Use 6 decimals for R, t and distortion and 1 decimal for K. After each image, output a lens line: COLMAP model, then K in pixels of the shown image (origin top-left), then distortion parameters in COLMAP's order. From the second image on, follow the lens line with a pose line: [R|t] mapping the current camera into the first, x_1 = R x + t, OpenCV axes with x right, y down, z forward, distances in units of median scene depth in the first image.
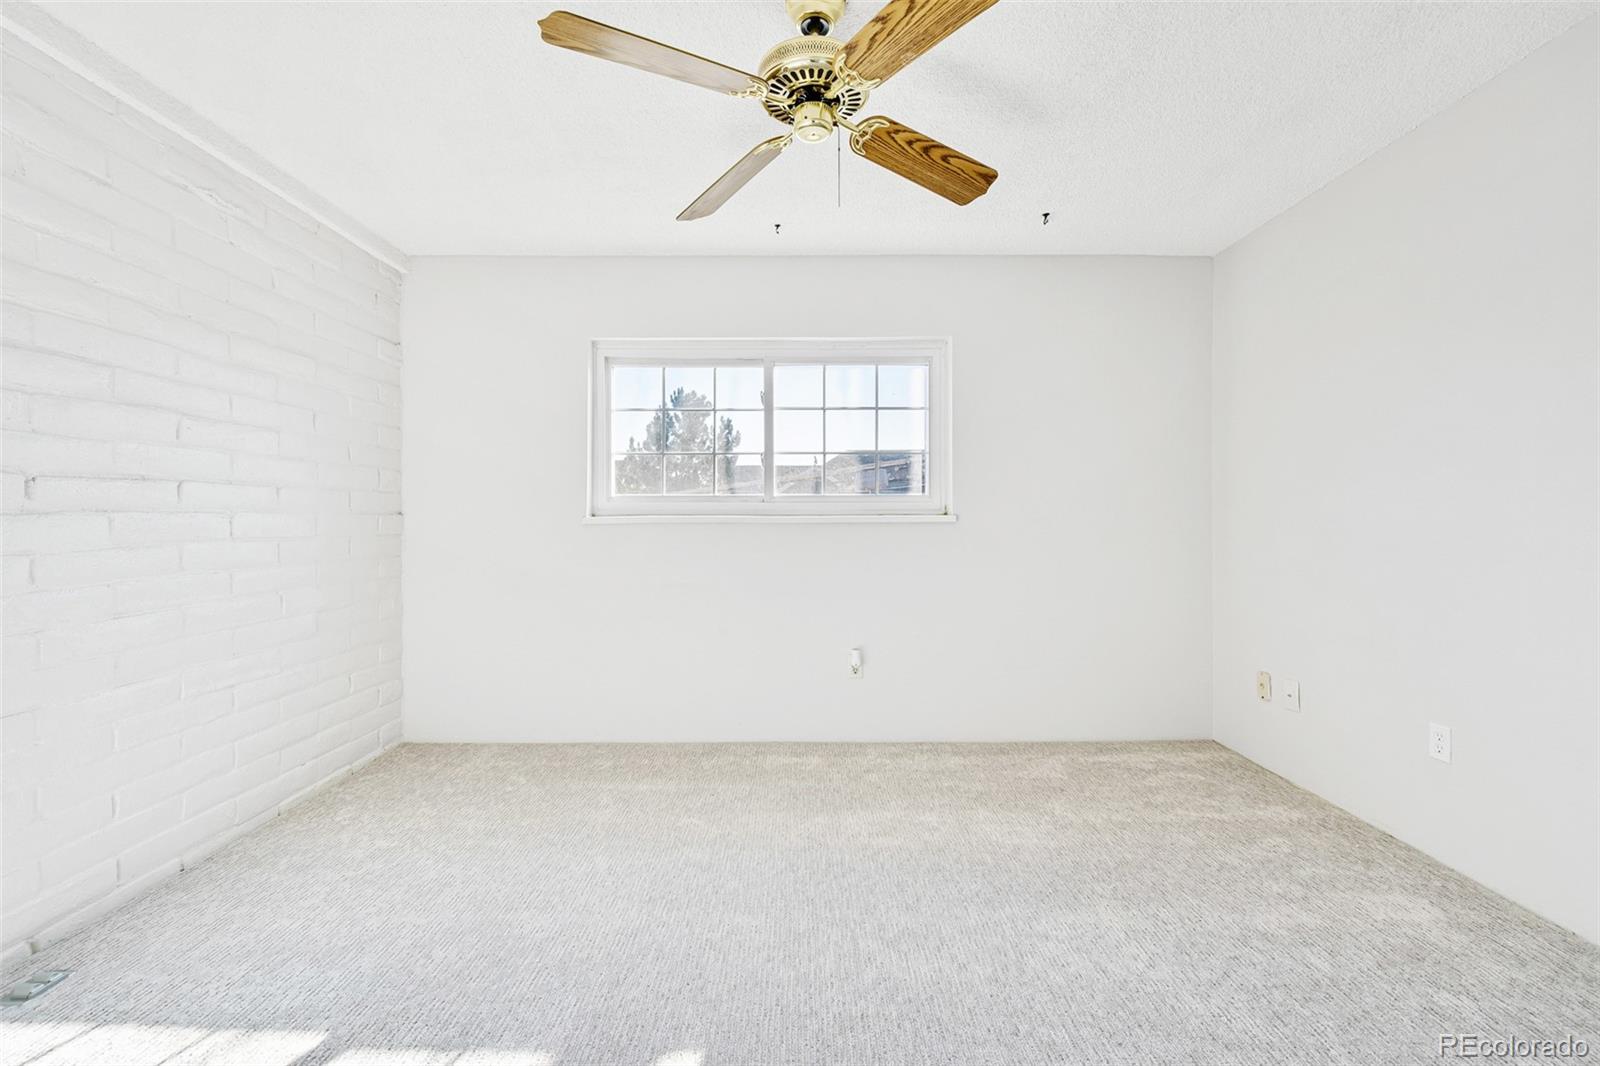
lens RADIAL K [[687.7, 0, 796.1], [0, 687.7, 507.8], [0, 0, 1]] dist [0.000902, 0.000239]
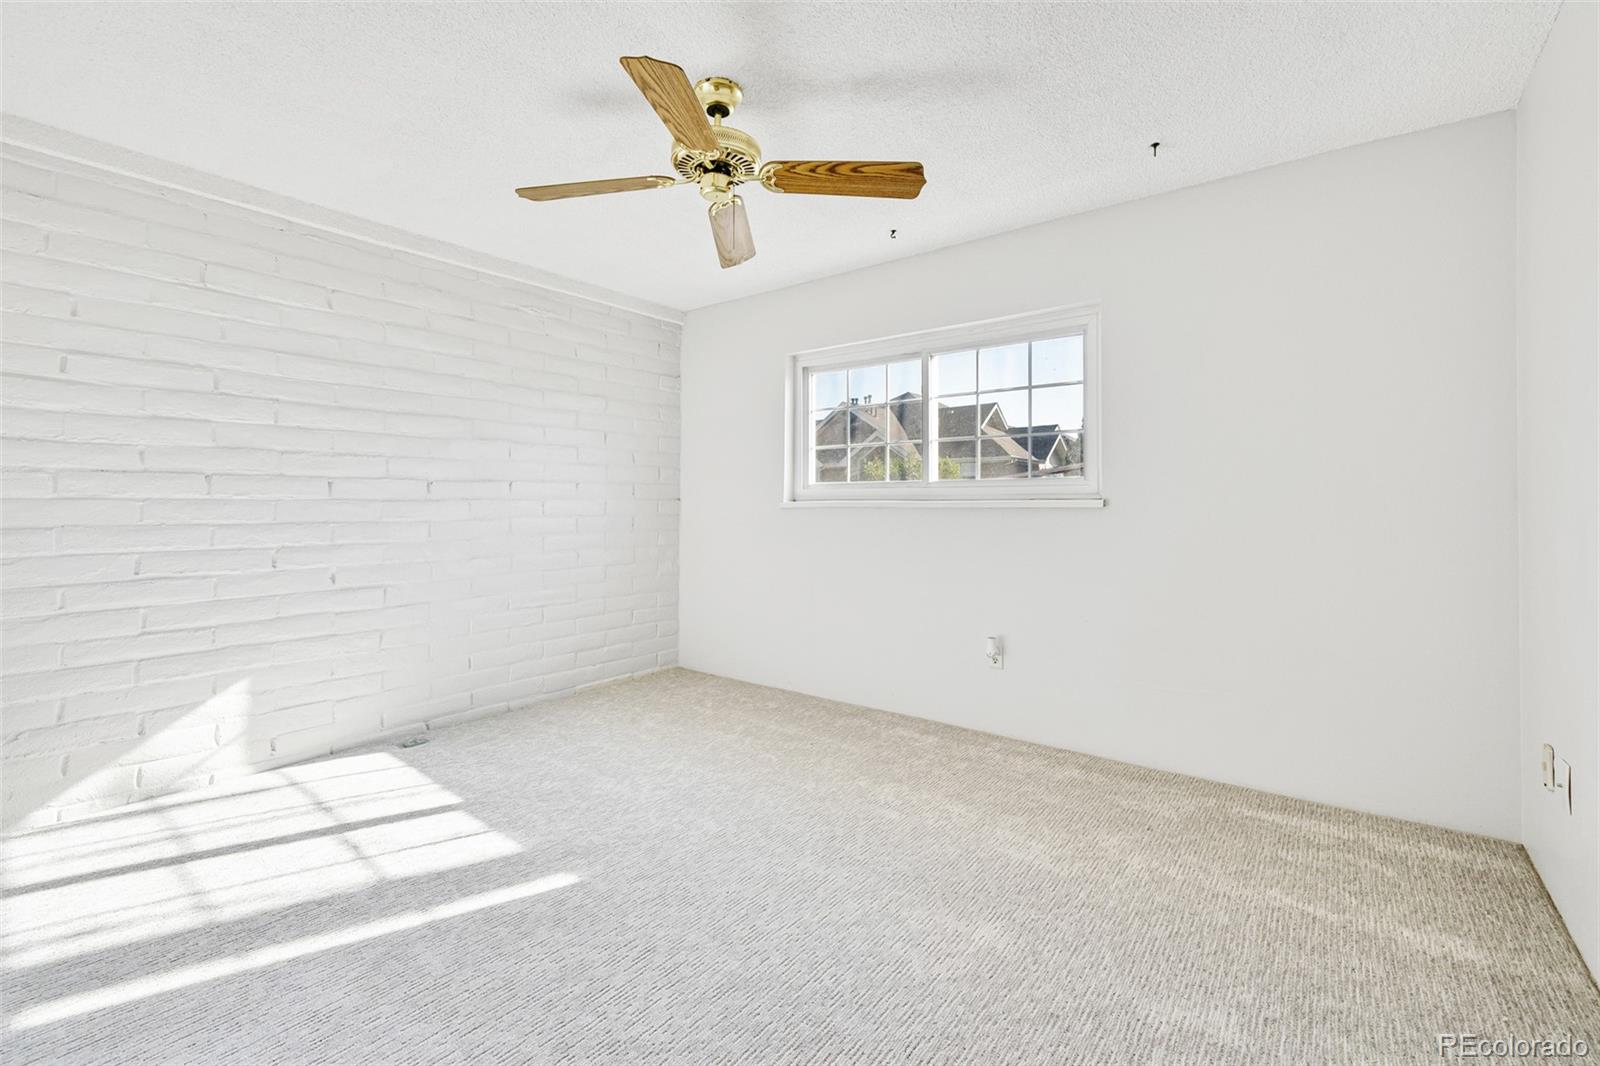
lens RADIAL K [[696.0, 0, 807.1], [0, 696.0, 476.6], [0, 0, 1]] dist [0.002143, -0.000300]
pose [[0.789390, -0.022325, -0.613486, 0.536780], [0.009202, 0.999657, -0.024537, -0.000839], [0.613823, 0.013724, 0.789324, 0.064135]]
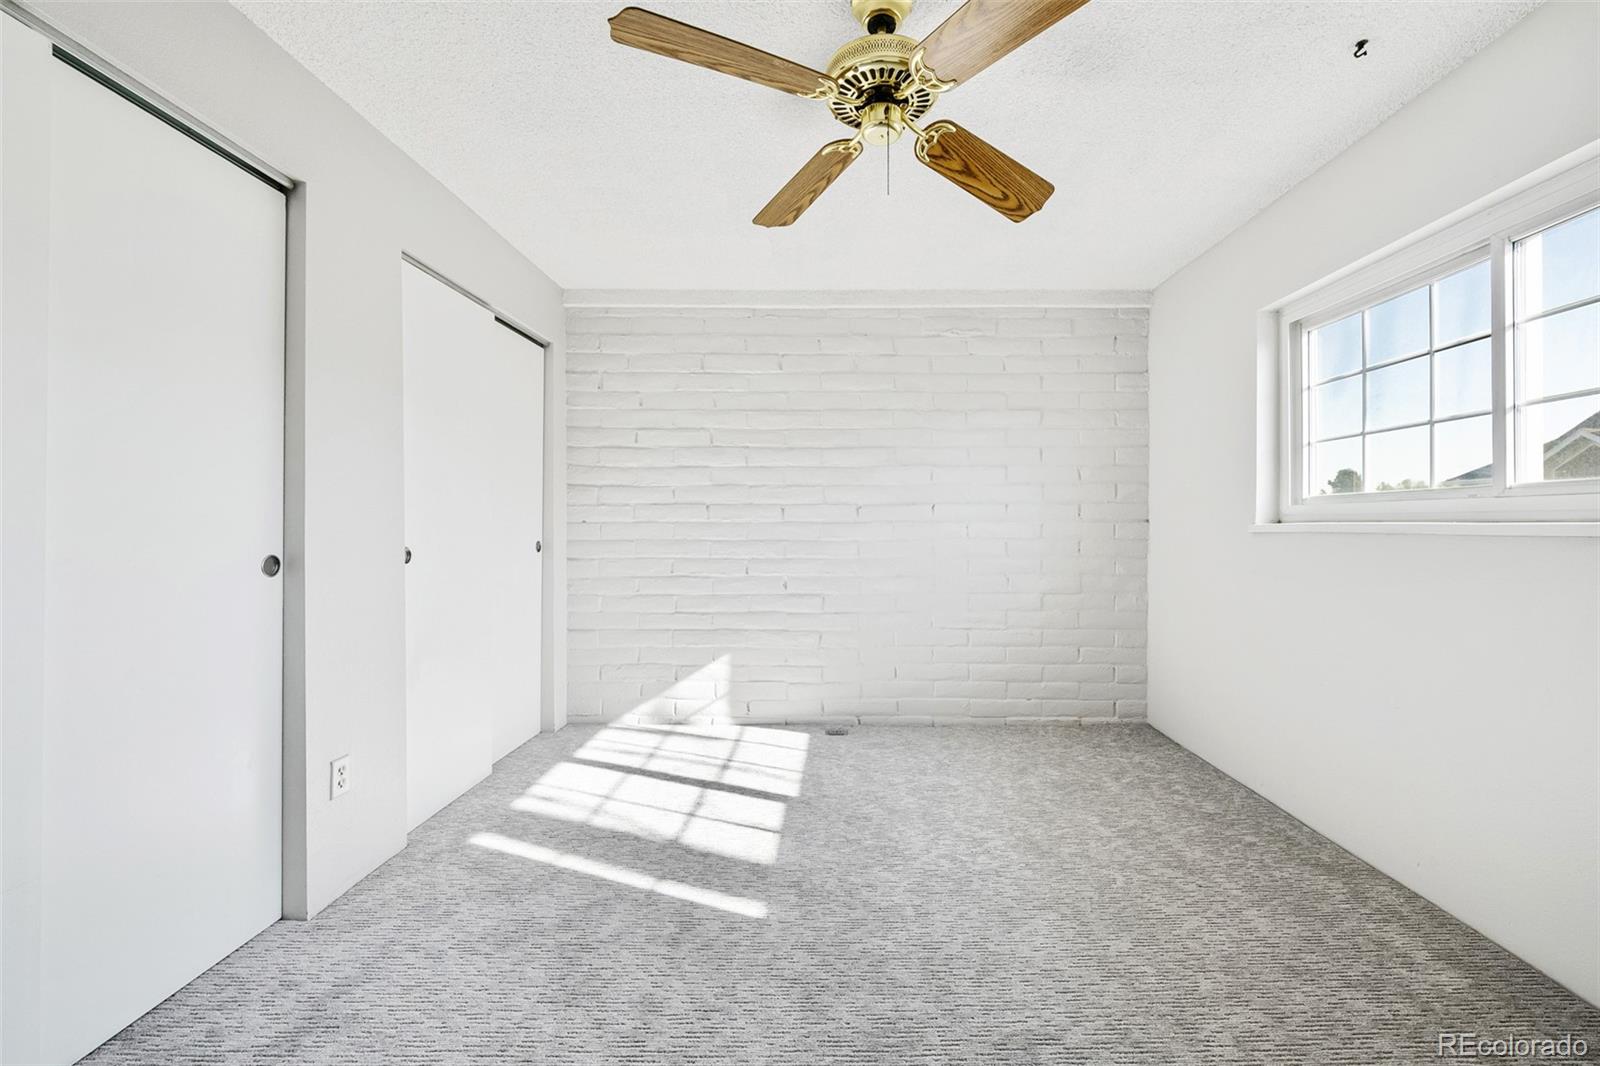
lens RADIAL K [[647.2, 0, 833.1], [0, 647.2, 514.1], [0, 0, 1]] dist [0.000291, -0.000412]
pose [[-0.002302, -0.015197, -0.999882, 0.548756], [0.015988, 0.999756, -0.015232, 0.005928], [0.999870, -0.016021, -0.002058, 0.539170]]
